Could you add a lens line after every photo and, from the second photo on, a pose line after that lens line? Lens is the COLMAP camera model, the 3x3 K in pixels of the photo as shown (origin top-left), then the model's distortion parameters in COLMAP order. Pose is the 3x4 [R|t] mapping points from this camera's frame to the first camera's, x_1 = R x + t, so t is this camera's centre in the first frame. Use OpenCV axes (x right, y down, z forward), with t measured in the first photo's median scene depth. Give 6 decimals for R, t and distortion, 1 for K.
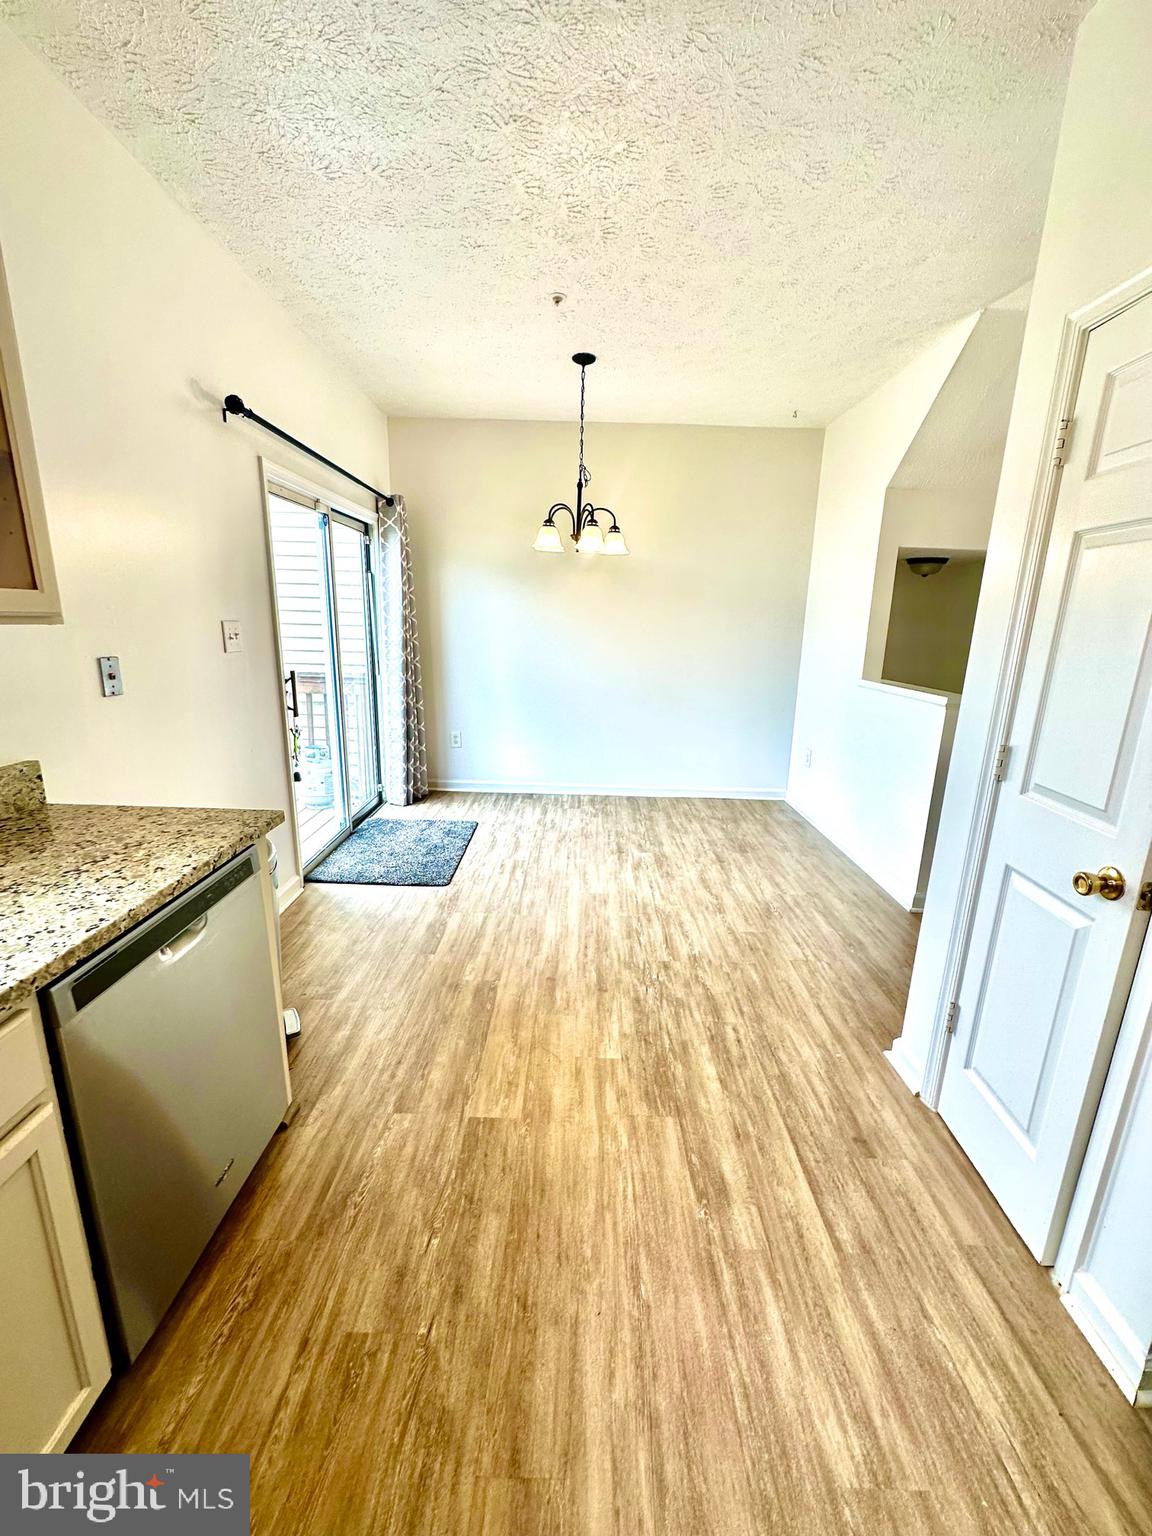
lens RADIAL K [[611.9, 0, 576.2], [0, 611.9, 768.0], [0, 0, 1]] dist [-0.003046, 0.000579]
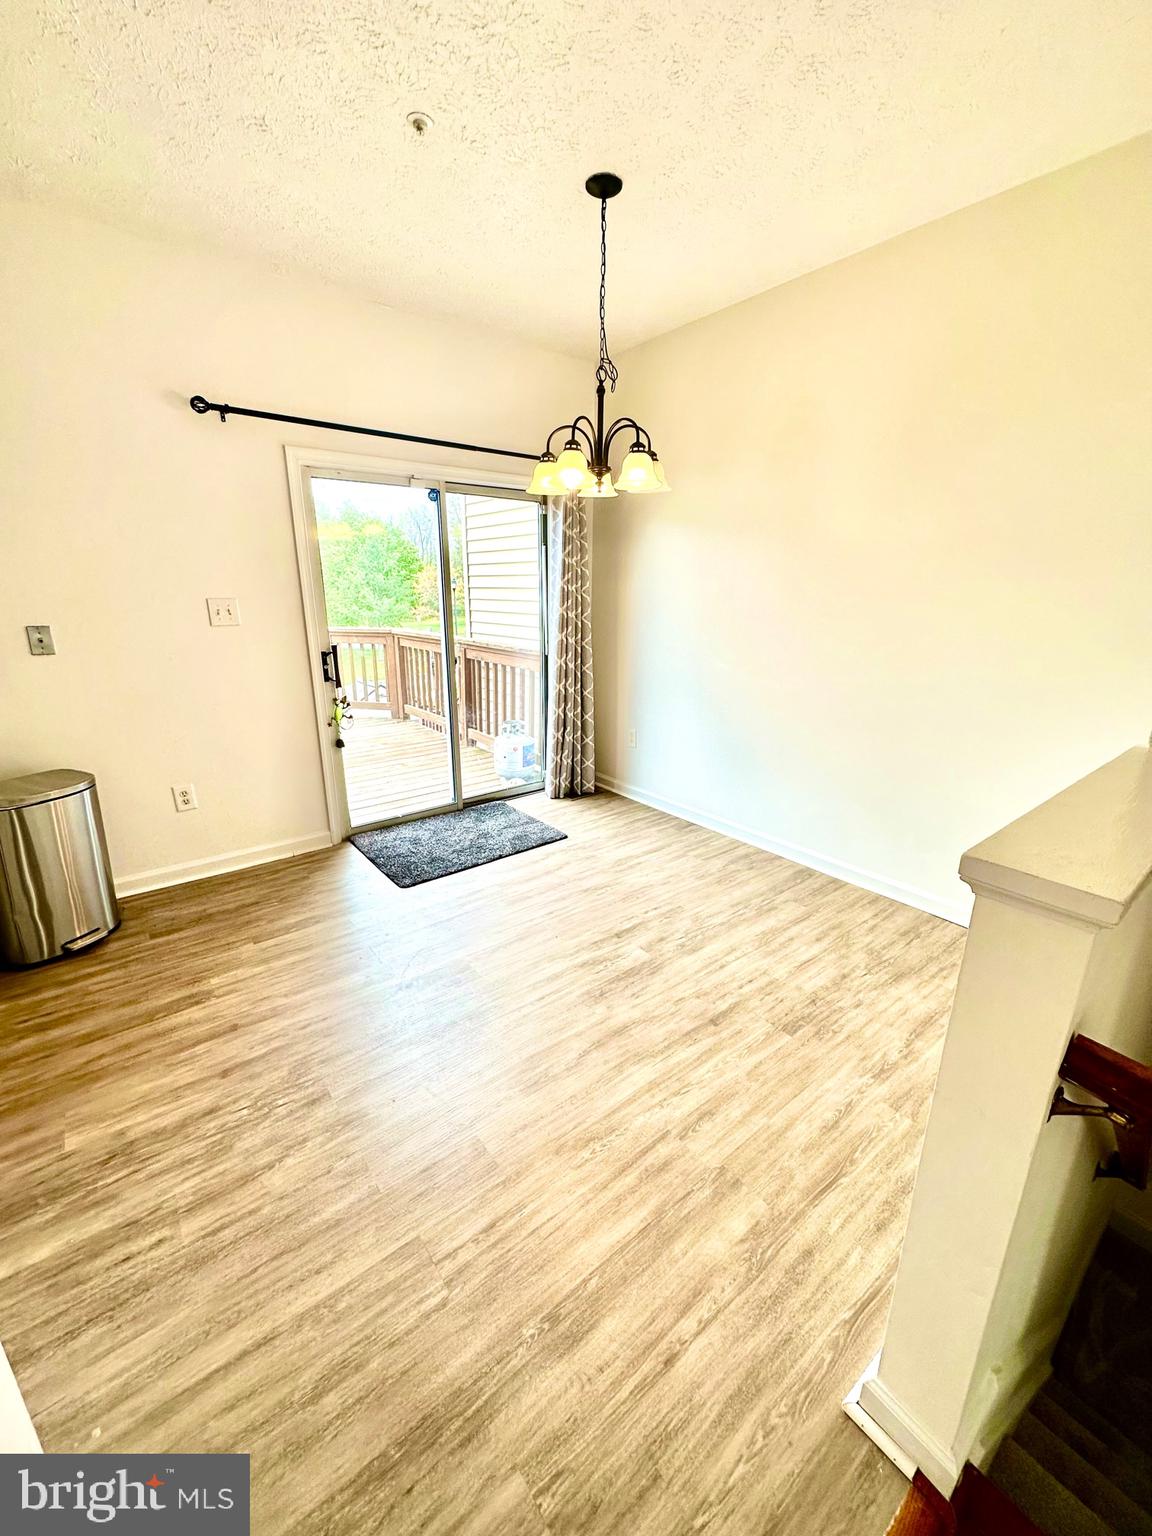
lens RADIAL K [[611.9, 0, 567.1], [0, 611.9, 768.9], [0, 0, 1]] dist [-0.003046, 0.000579]
pose [[0.624496, 0.201731, -0.754526, 0.804023], [-0.173594, 0.977754, 0.117736, -0.179861], [0.761492, 0.057455, 0.645622, 0.786086]]
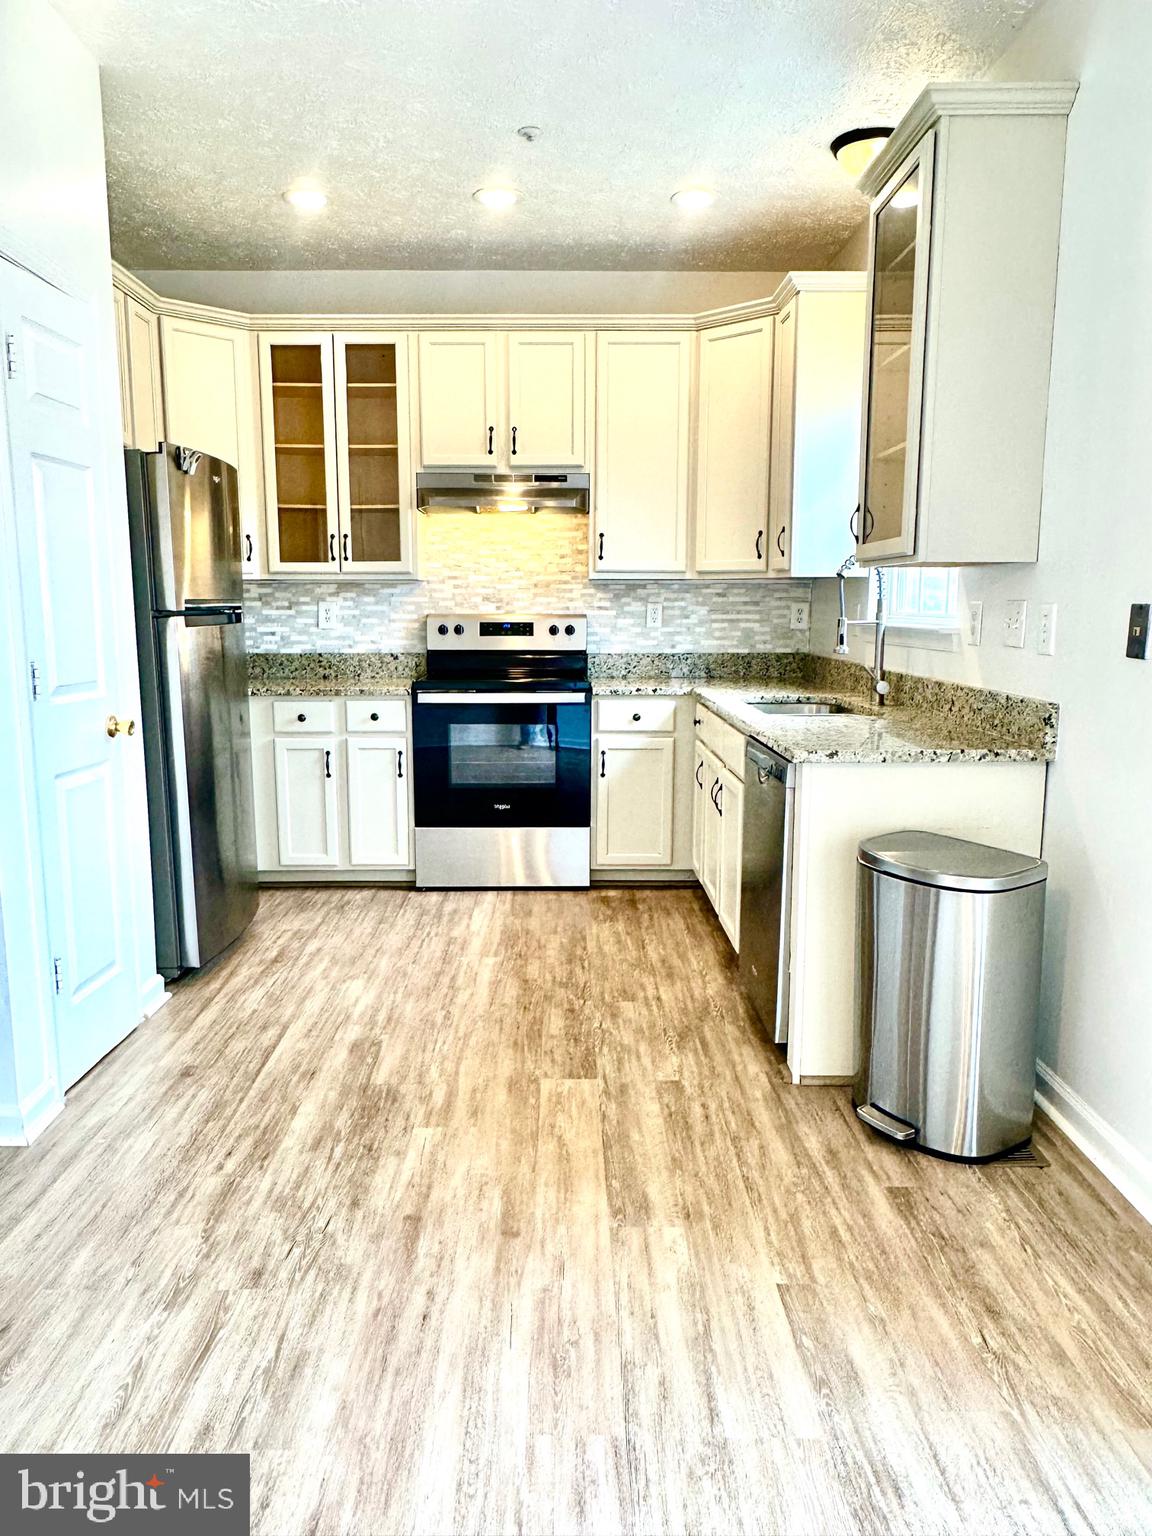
lens RADIAL K [[1077.8, 0, 574.2], [0, 1077.8, 766.6], [0, 0, 1]] dist [-0.002069, -0.001802]
pose [[-0.999371, -0.020340, -0.029033, -0.060107], [-0.029833, 0.924972, 0.378863, -0.349379], [0.019149, 0.379491, -0.924997, 1.674874]]
